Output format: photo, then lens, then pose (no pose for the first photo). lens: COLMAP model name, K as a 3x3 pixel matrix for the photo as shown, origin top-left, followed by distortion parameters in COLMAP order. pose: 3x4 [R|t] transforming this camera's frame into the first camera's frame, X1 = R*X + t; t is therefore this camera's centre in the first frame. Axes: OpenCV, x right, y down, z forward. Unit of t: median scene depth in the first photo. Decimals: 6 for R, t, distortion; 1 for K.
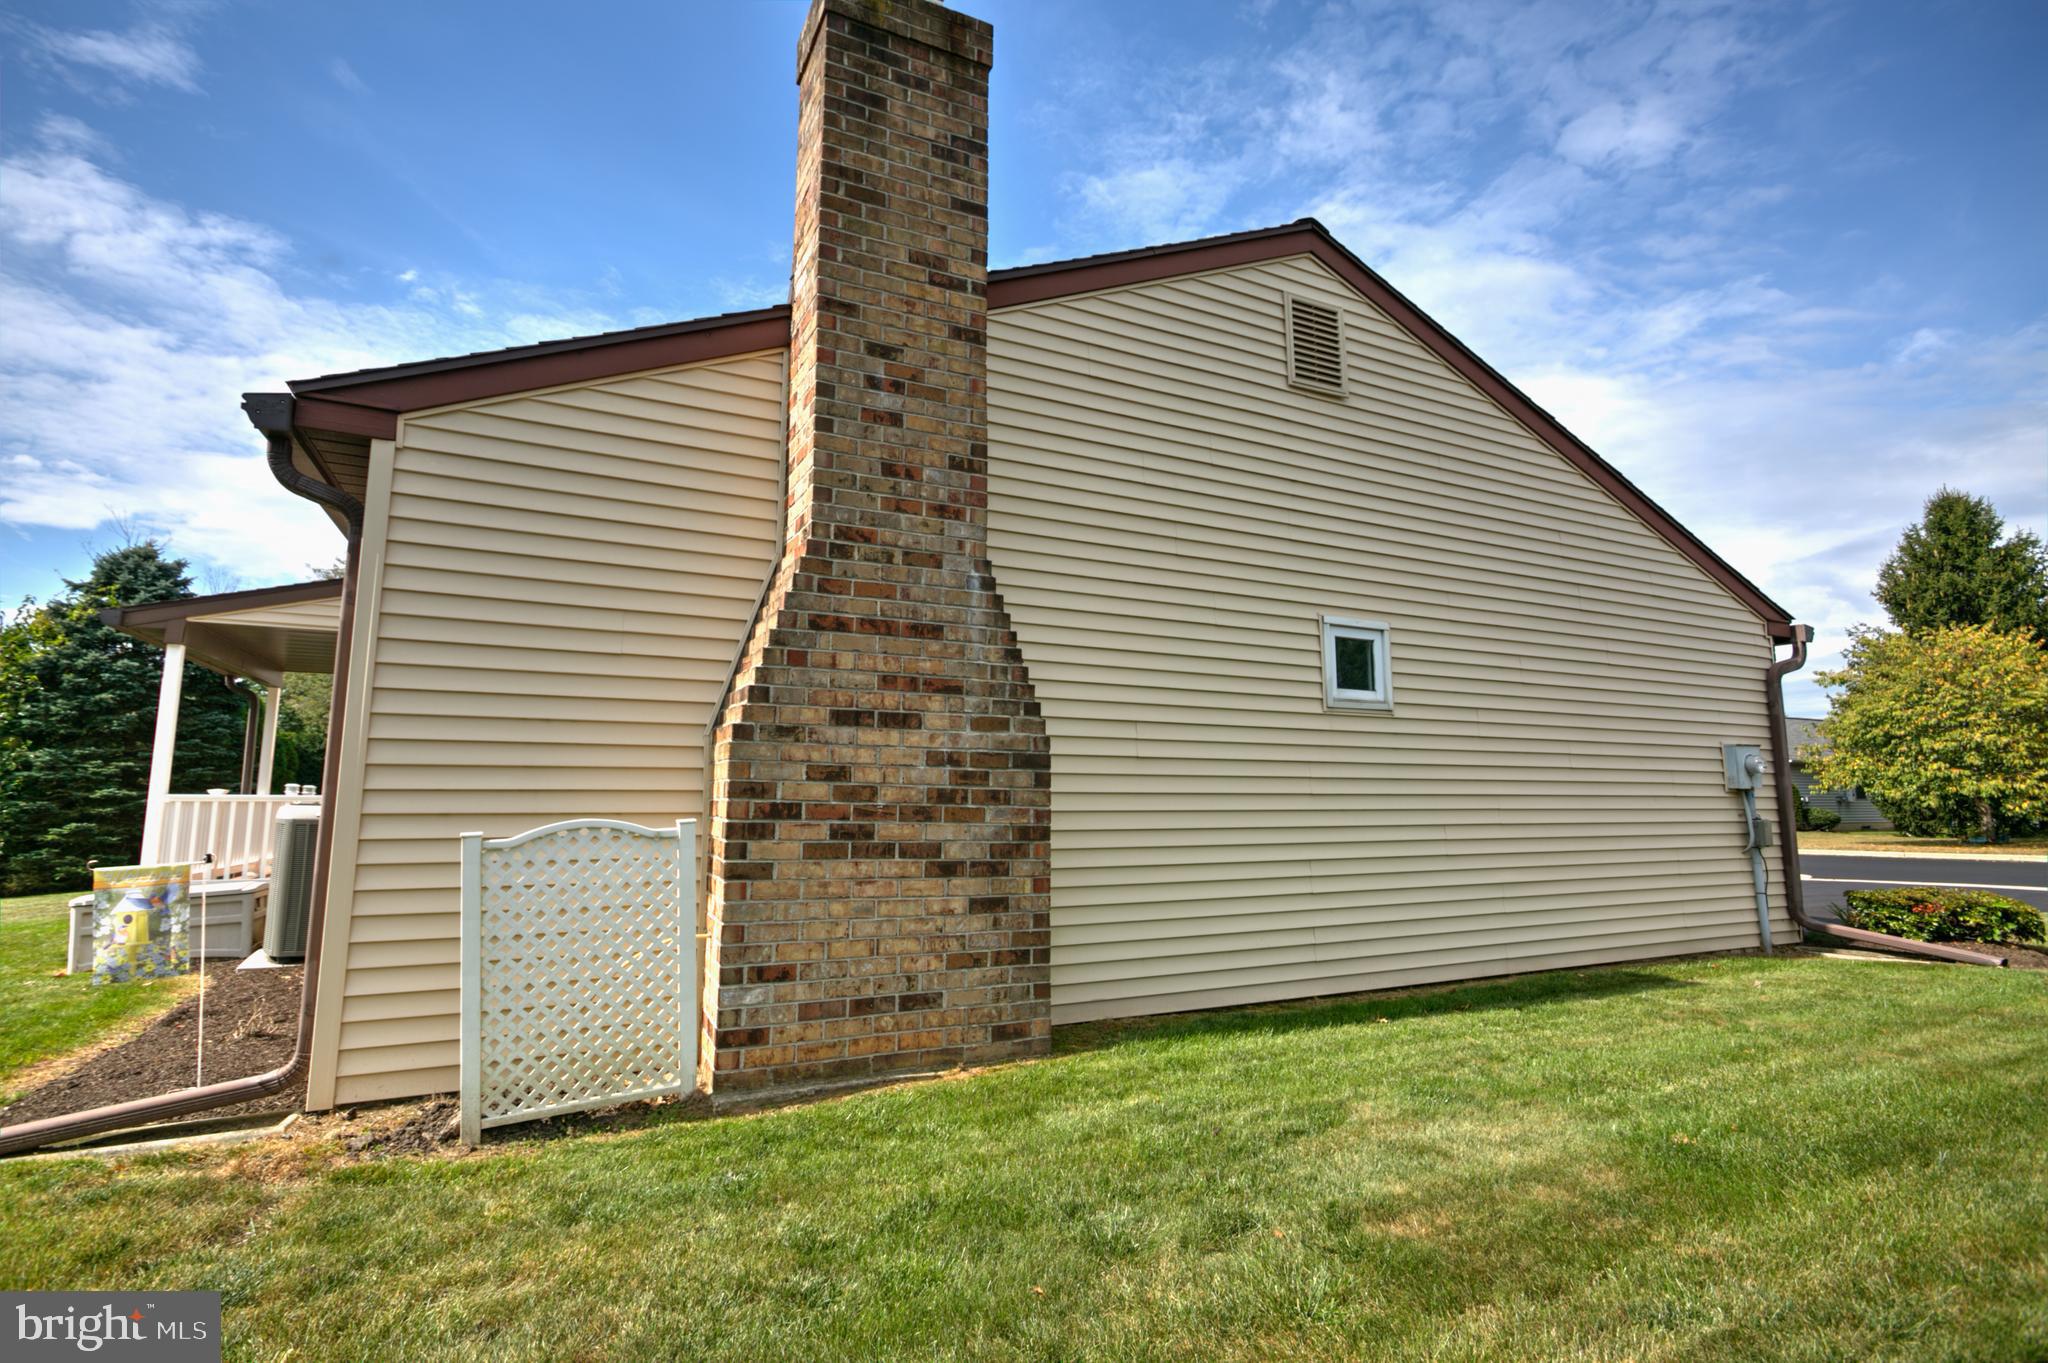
lens RADIAL K [[966.5, 0, 1023.9], [0, 966.5, 673.1], [0, 0, 1]] dist [-0.006133, 0.000926]
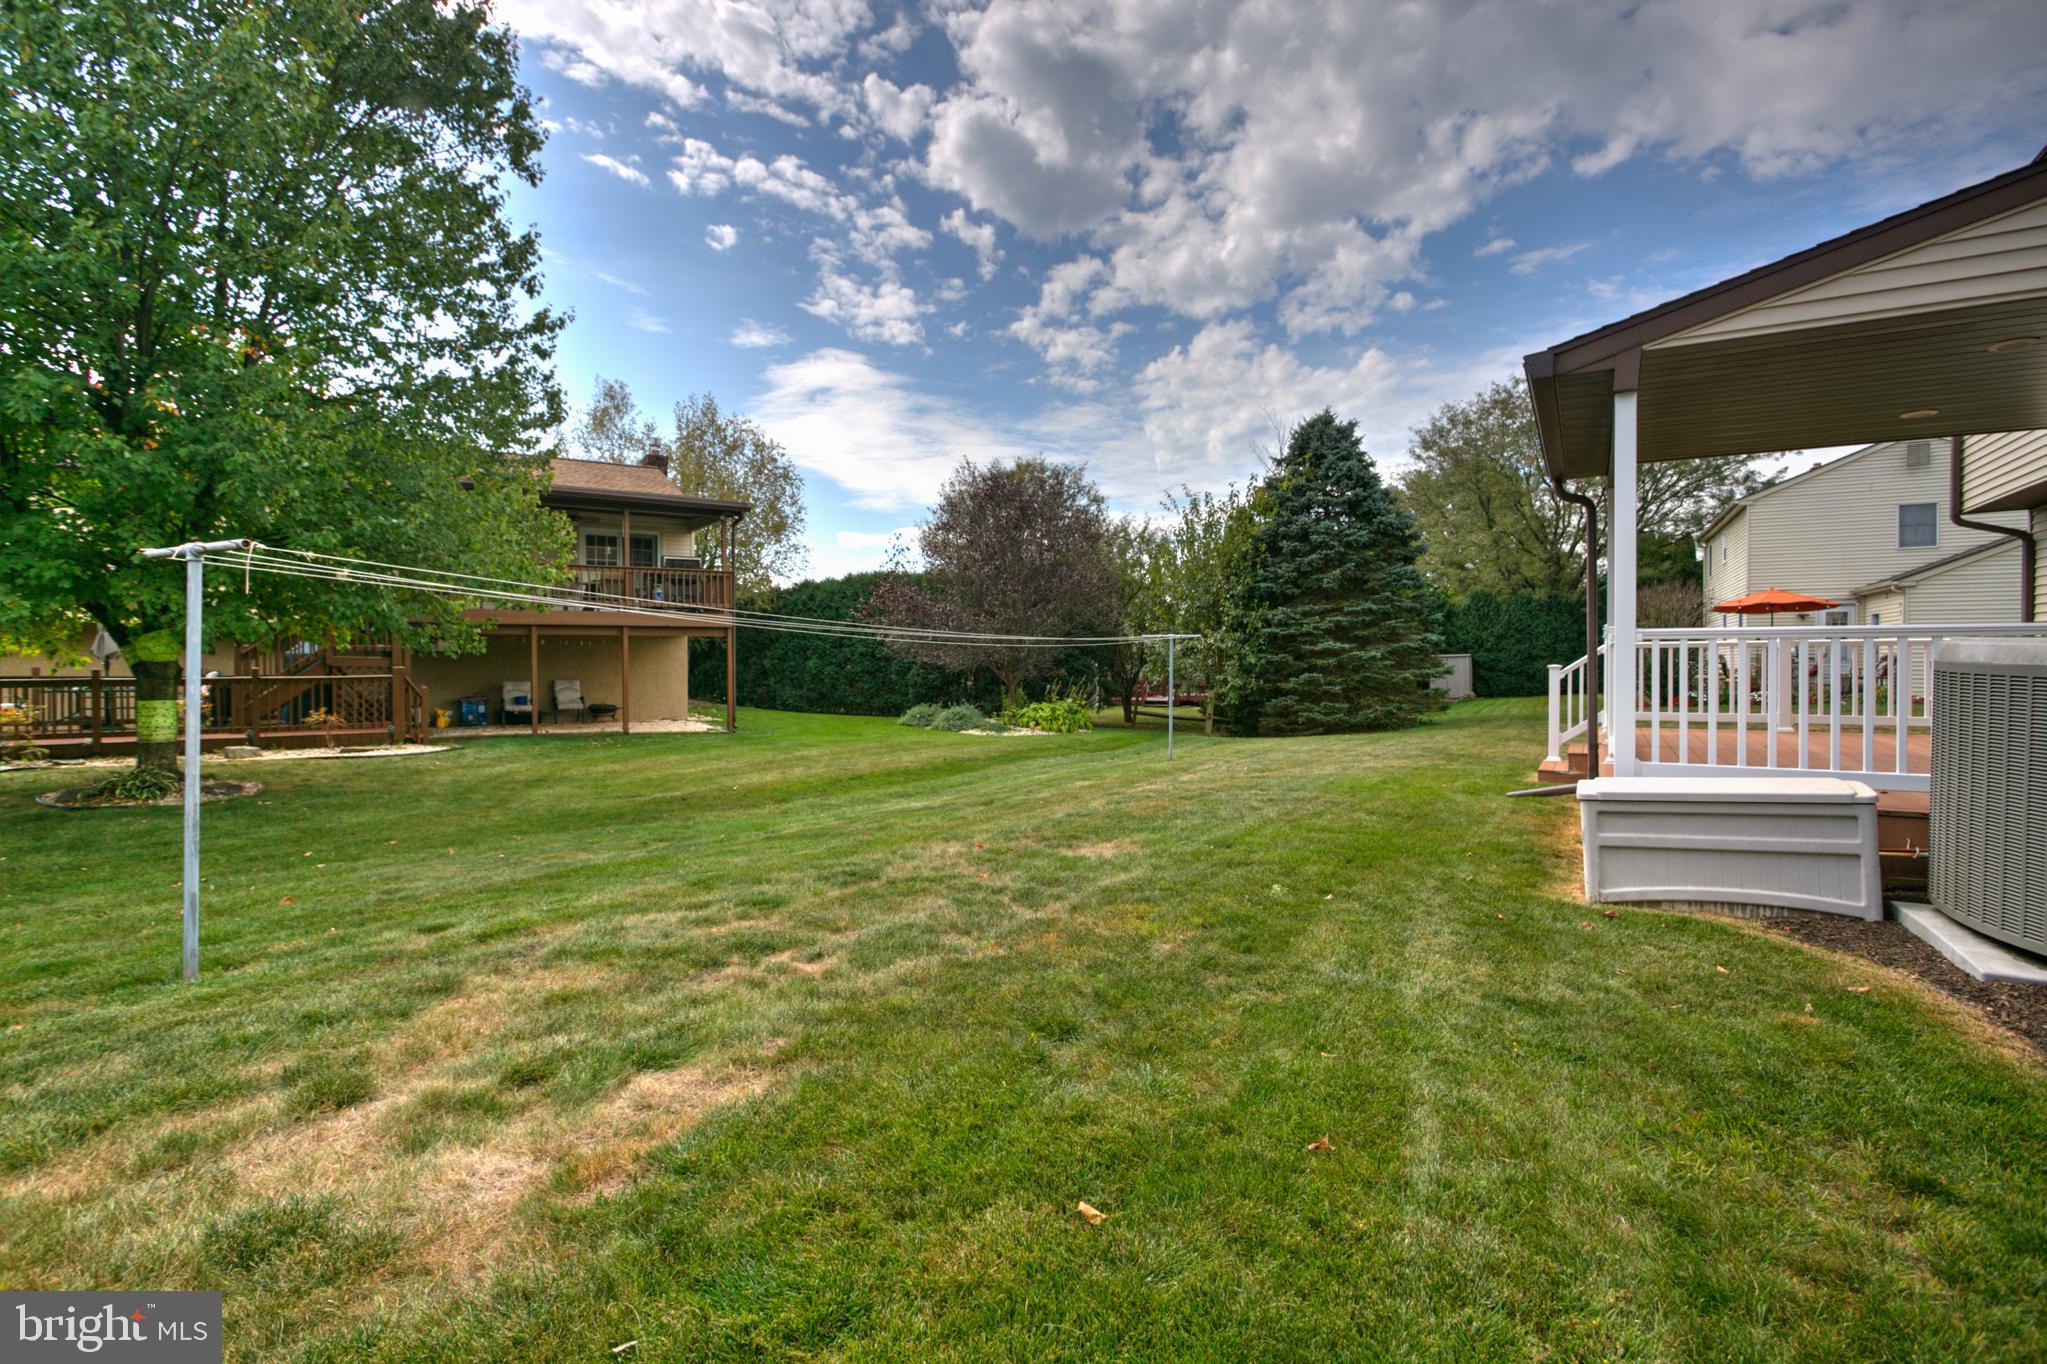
lens RADIAL K [[966.0, 0, 1025.2], [0, 966.0, 675.5], [0, 0, 1]] dist [-0.006133, 0.000926]
pose [[0.551683, 0.007013, -0.834025, -0.231507], [0.121652, 0.988594, 0.088782, 0.020012], [0.825134, -0.150440, 0.544537, 0.123140]]
